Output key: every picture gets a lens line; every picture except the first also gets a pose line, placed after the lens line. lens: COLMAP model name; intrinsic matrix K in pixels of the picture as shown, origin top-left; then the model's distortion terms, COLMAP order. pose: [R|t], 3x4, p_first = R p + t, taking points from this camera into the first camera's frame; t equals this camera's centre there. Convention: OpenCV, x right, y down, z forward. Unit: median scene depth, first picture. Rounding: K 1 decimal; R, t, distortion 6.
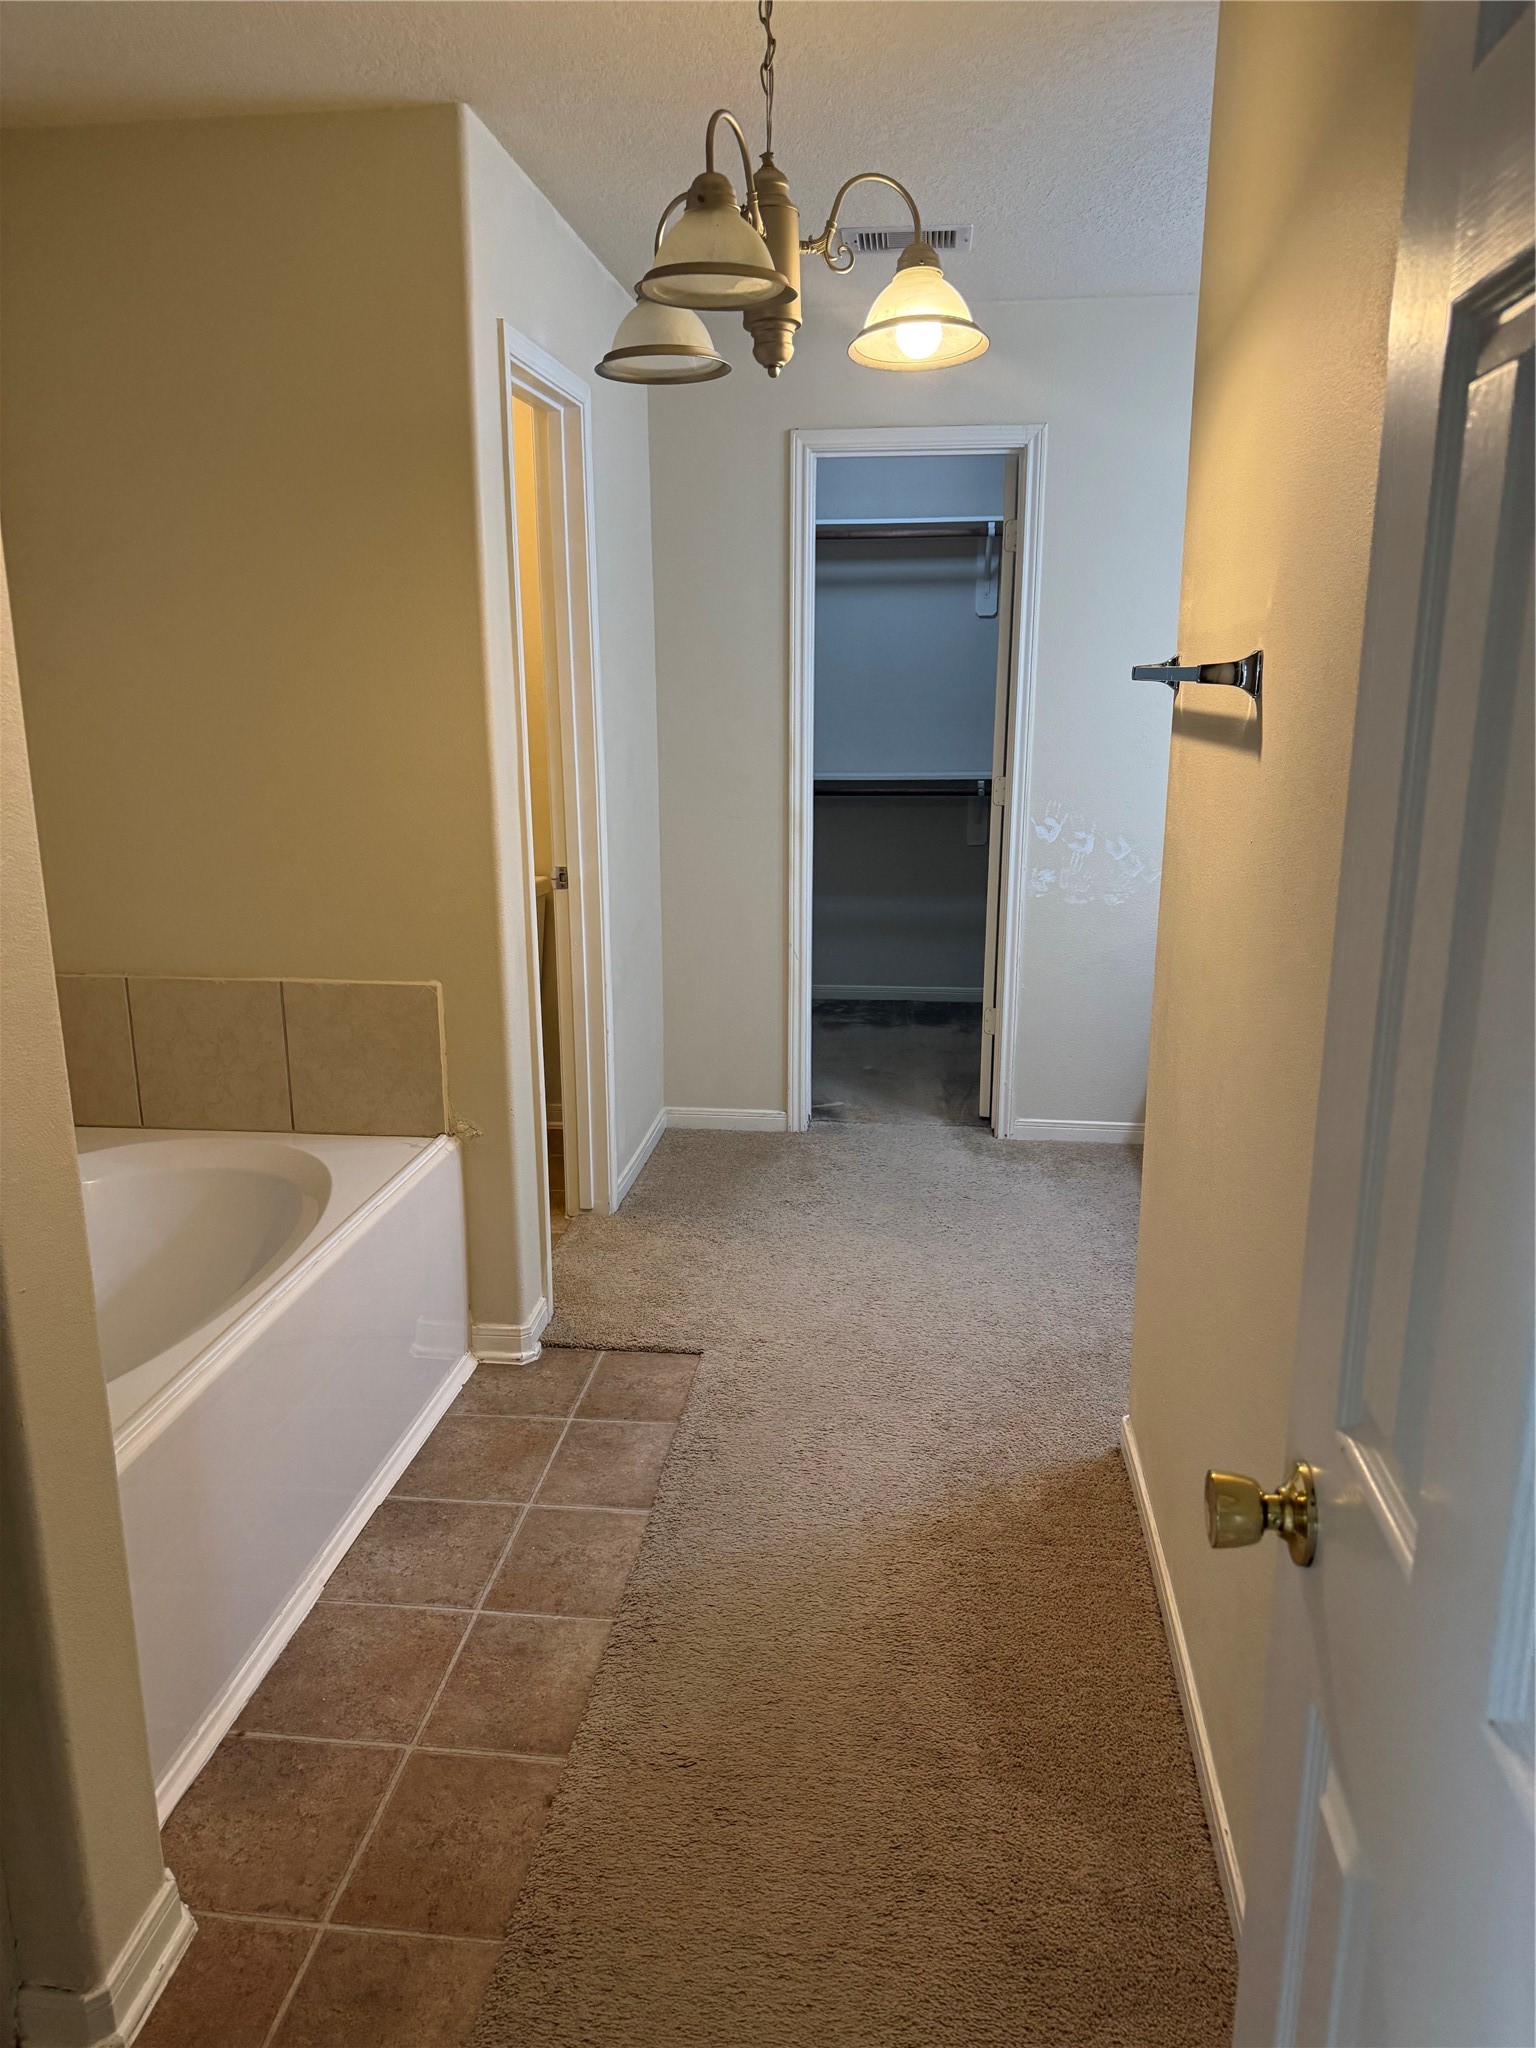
lens RADIAL K [[1449.7, 0, 764.4], [0, 1449.7, 1023.5], [0, 0, 1]] dist [0.016242, -0.012306]
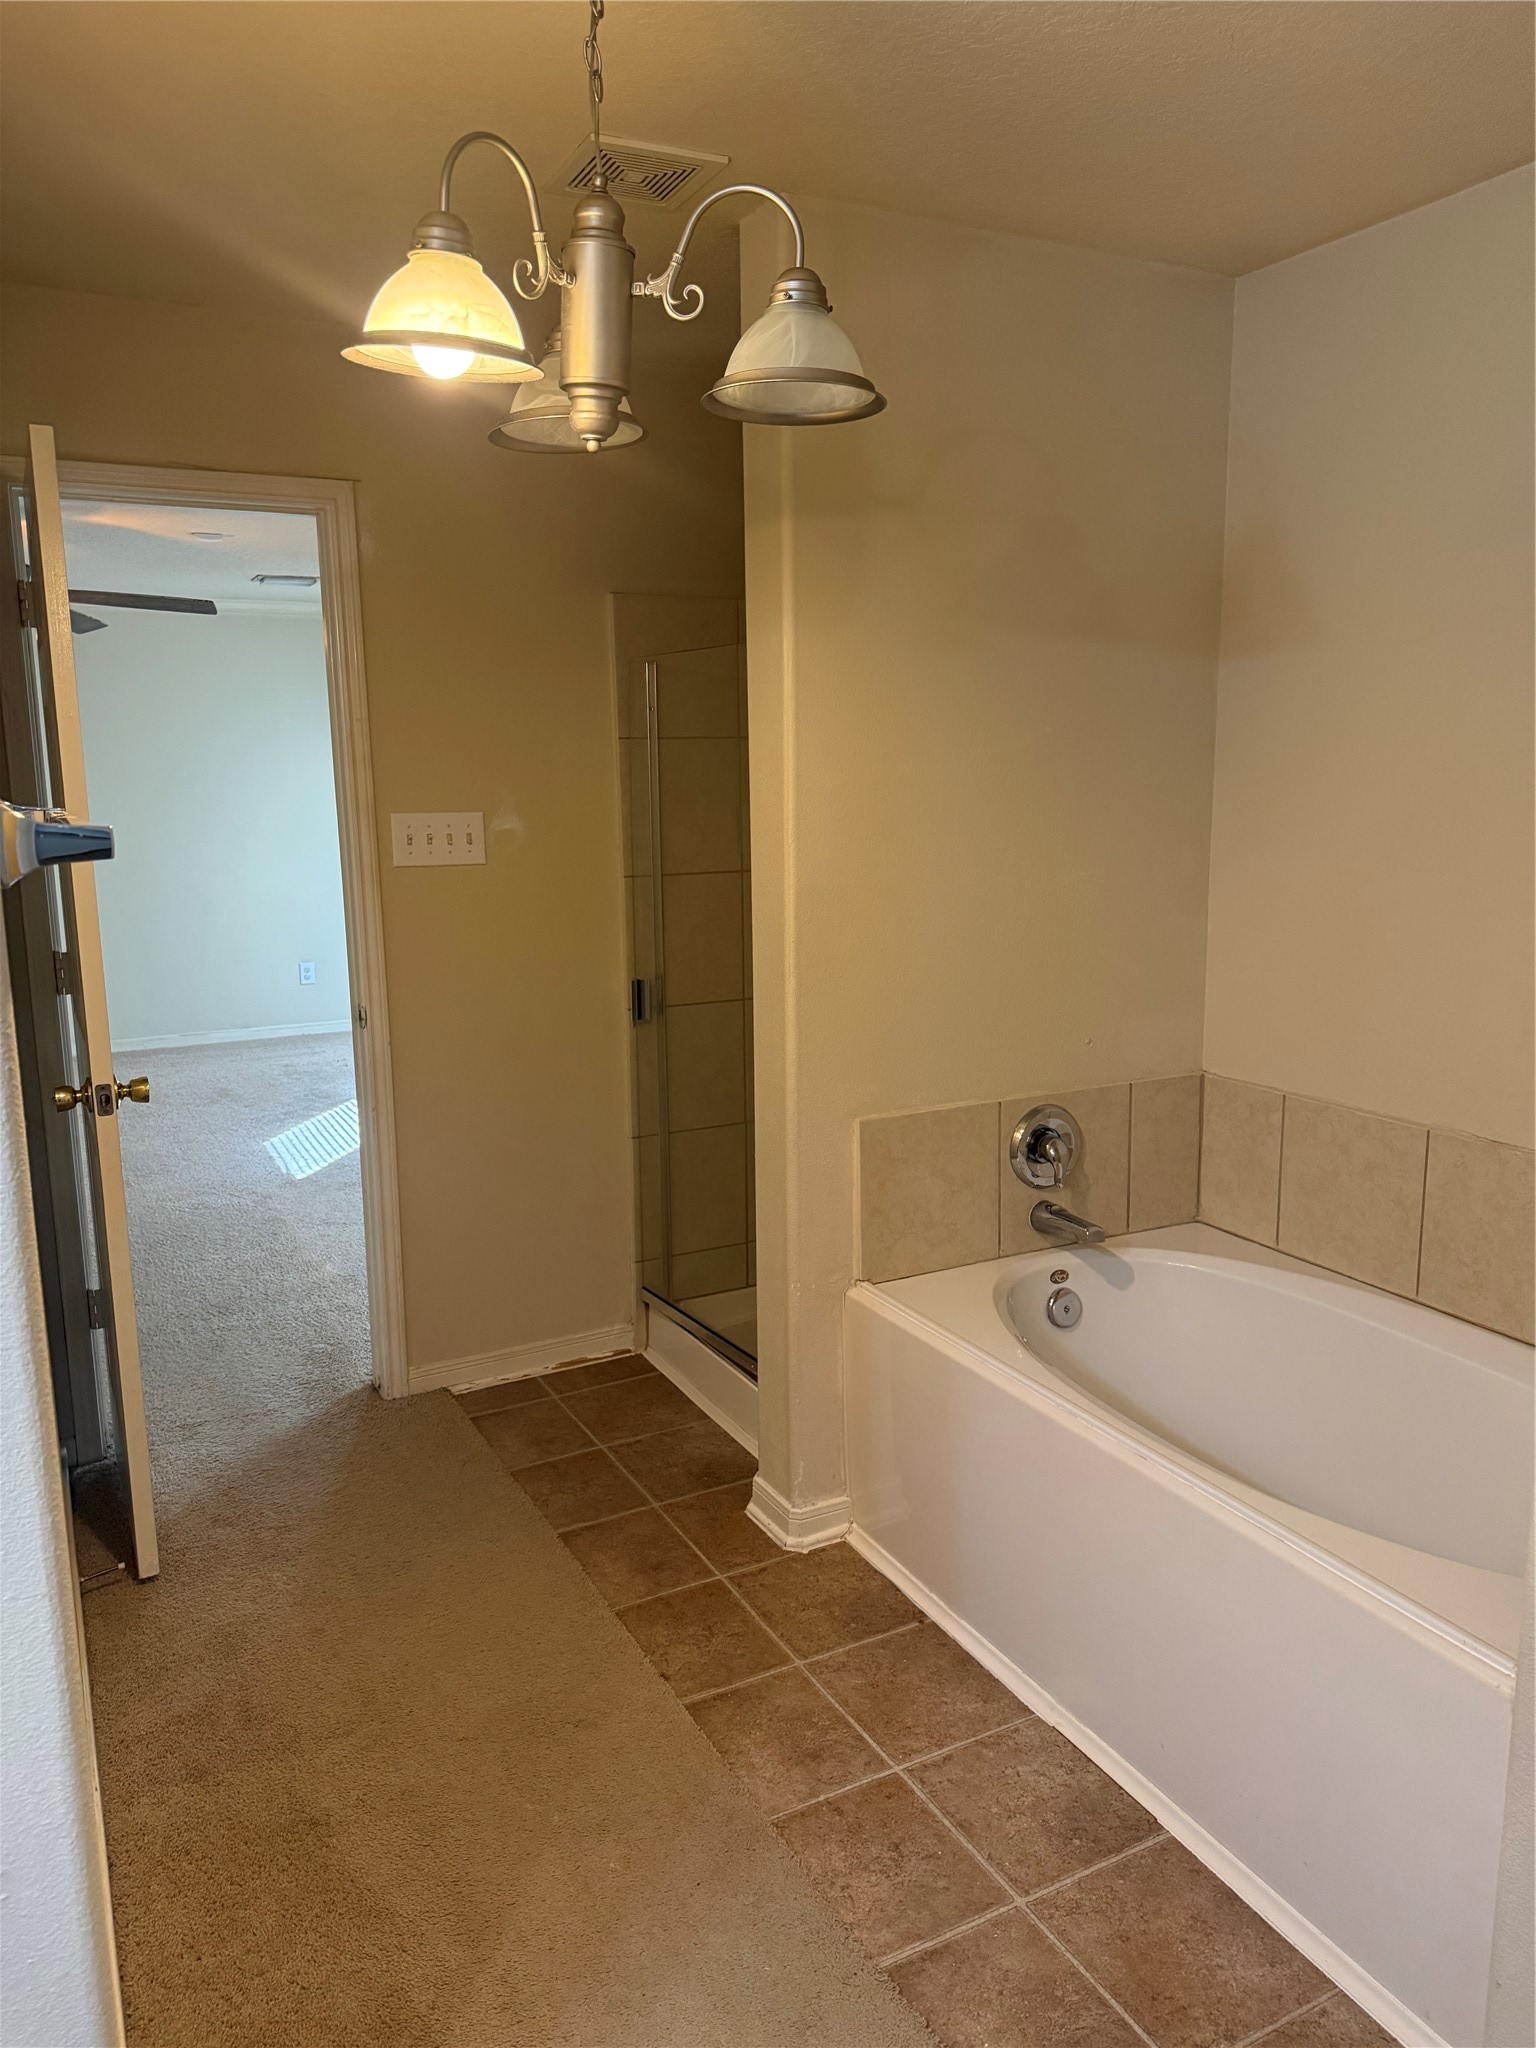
lens RADIAL K [[1449.7, 0, 769.4], [0, 1449.7, 1021.0], [0, 0, 1]] dist [0.016242, -0.012306]
pose [[-0.817372, 0.108384, -0.565823, 0.406461], [-0.132711, 0.920308, 0.367997, -0.438904], [0.560617, 0.375881, -0.737850, 1.689164]]
